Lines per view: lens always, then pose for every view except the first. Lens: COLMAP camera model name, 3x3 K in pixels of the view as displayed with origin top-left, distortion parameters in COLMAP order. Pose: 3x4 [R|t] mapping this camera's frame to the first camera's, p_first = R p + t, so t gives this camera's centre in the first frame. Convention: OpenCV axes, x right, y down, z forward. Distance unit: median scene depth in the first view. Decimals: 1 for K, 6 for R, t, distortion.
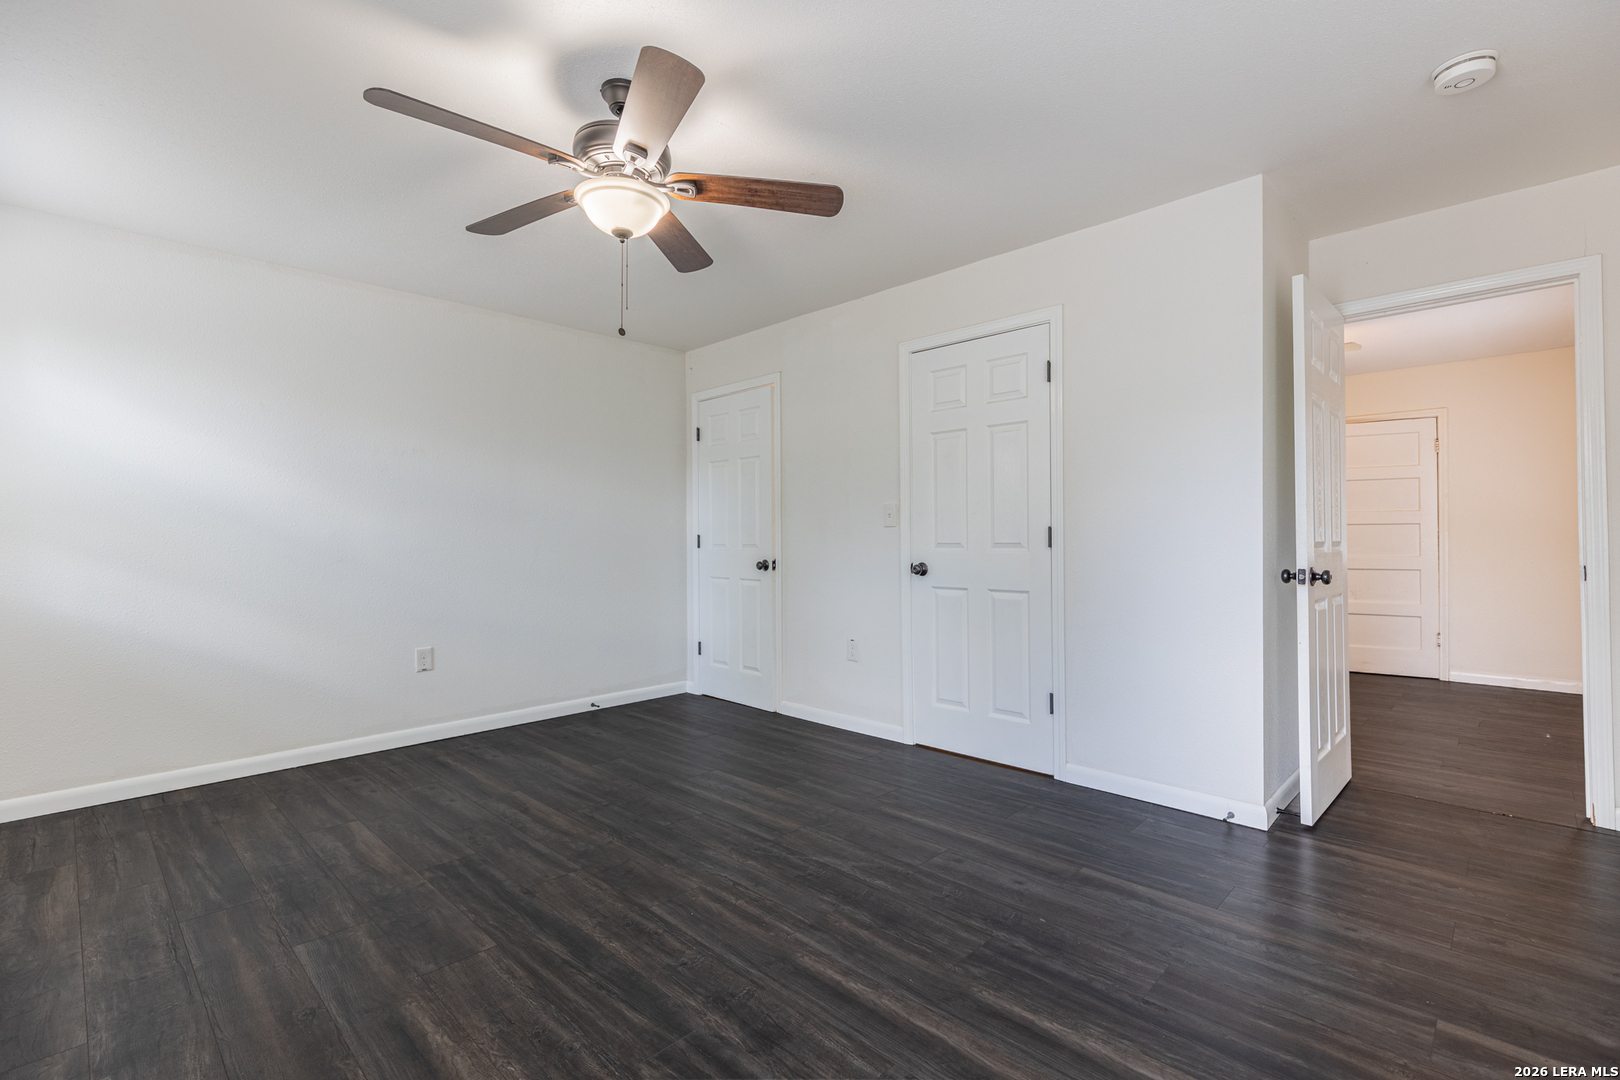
lens RADIAL K [[726.2, 0, 818.4], [0, 726.2, 535.9], [0, 0, 1]] dist [0.010956, -0.002216]
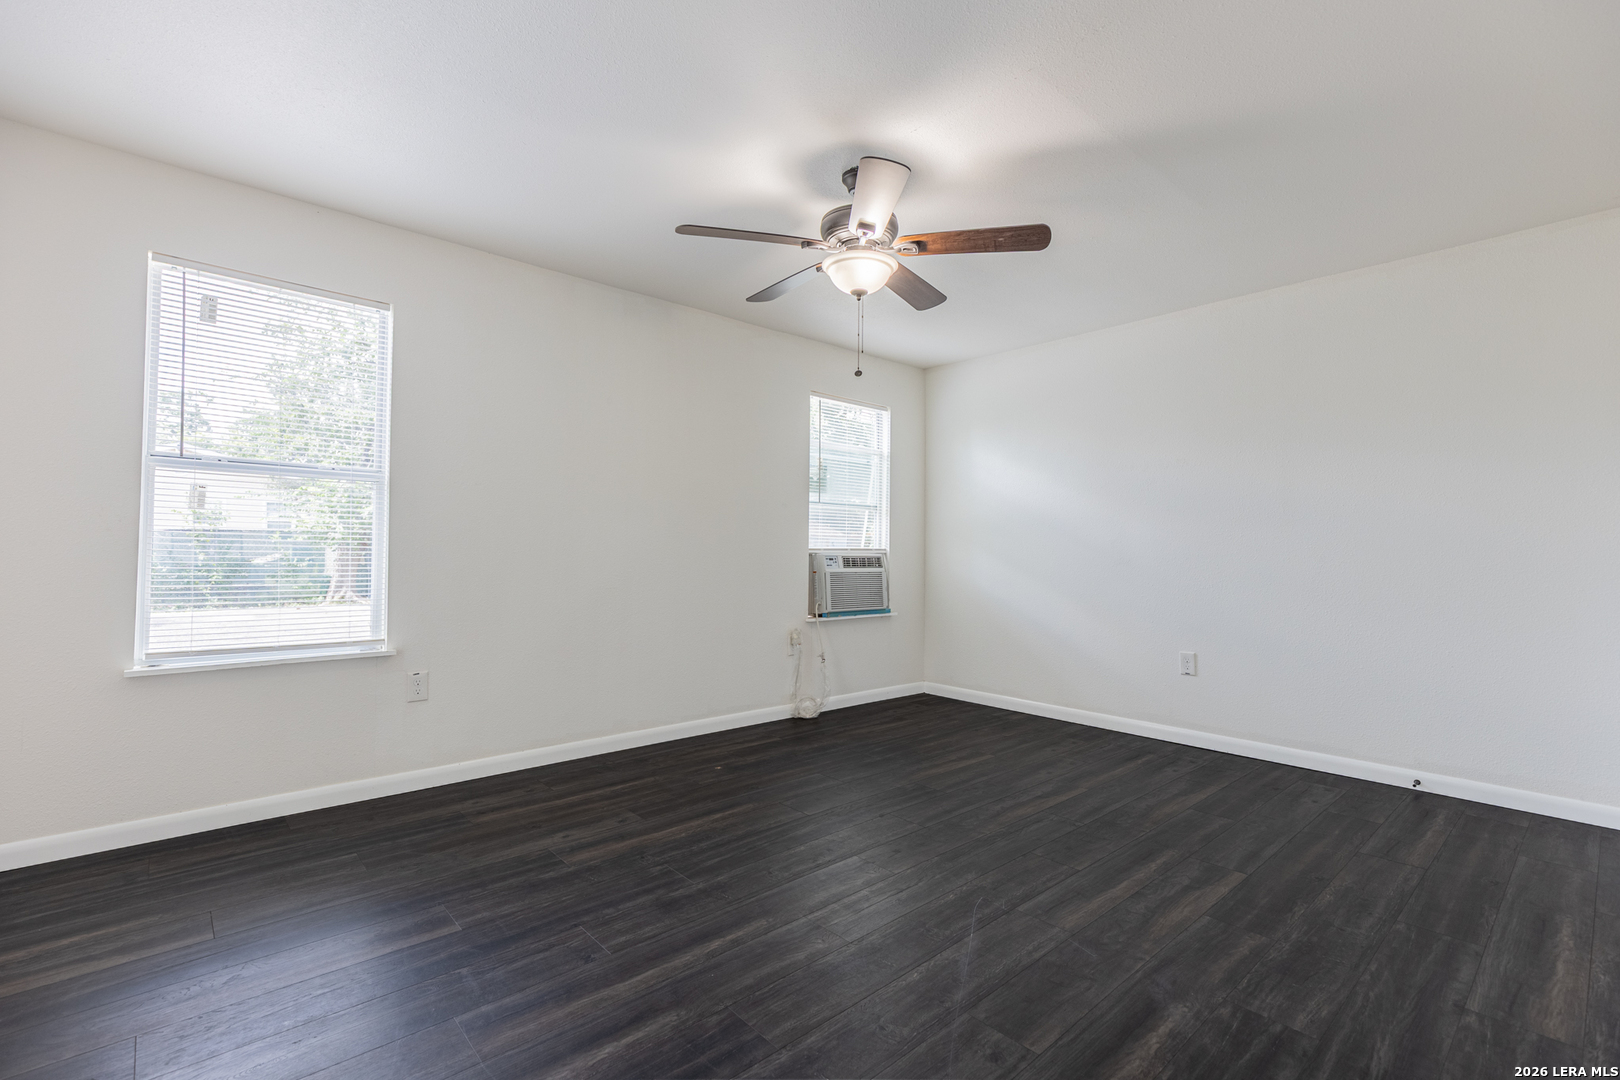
lens RADIAL K [[726.2, 0, 812.9], [0, 726.2, 537.2], [0, 0, 1]] dist [0.010956, -0.002216]
pose [[-0.073892, -0.010963, -0.997206, 0.777714], [-0.000679, 0.999940, -0.010943, 0.006922], [0.997266, -0.000131, -0.073895, 0.831359]]
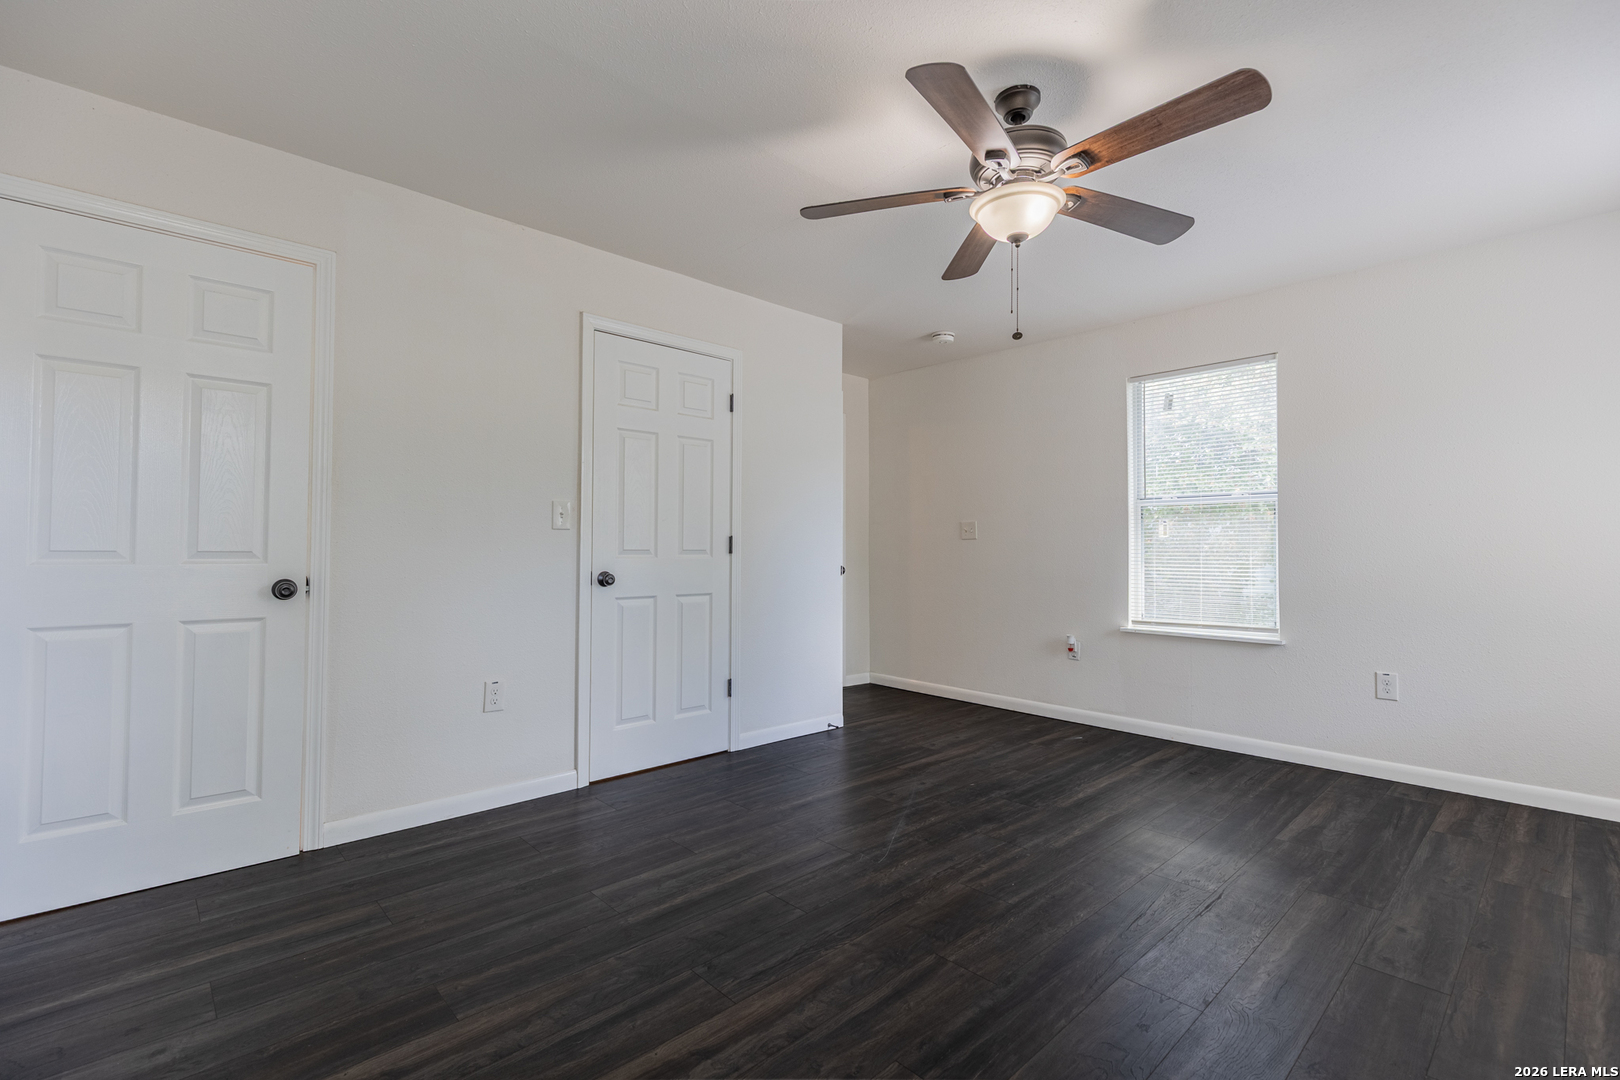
lens RADIAL K [[726.2, 0, 817.1], [0, 726.2, 539.8], [0, 0, 1]] dist [0.010956, -0.002216]
pose [[0.048254, 0.019374, 0.998647, -1.041908], [-0.009084, 0.999779, -0.018957, 0.017848], [-0.998794, -0.008157, 0.048419, 1.002331]]
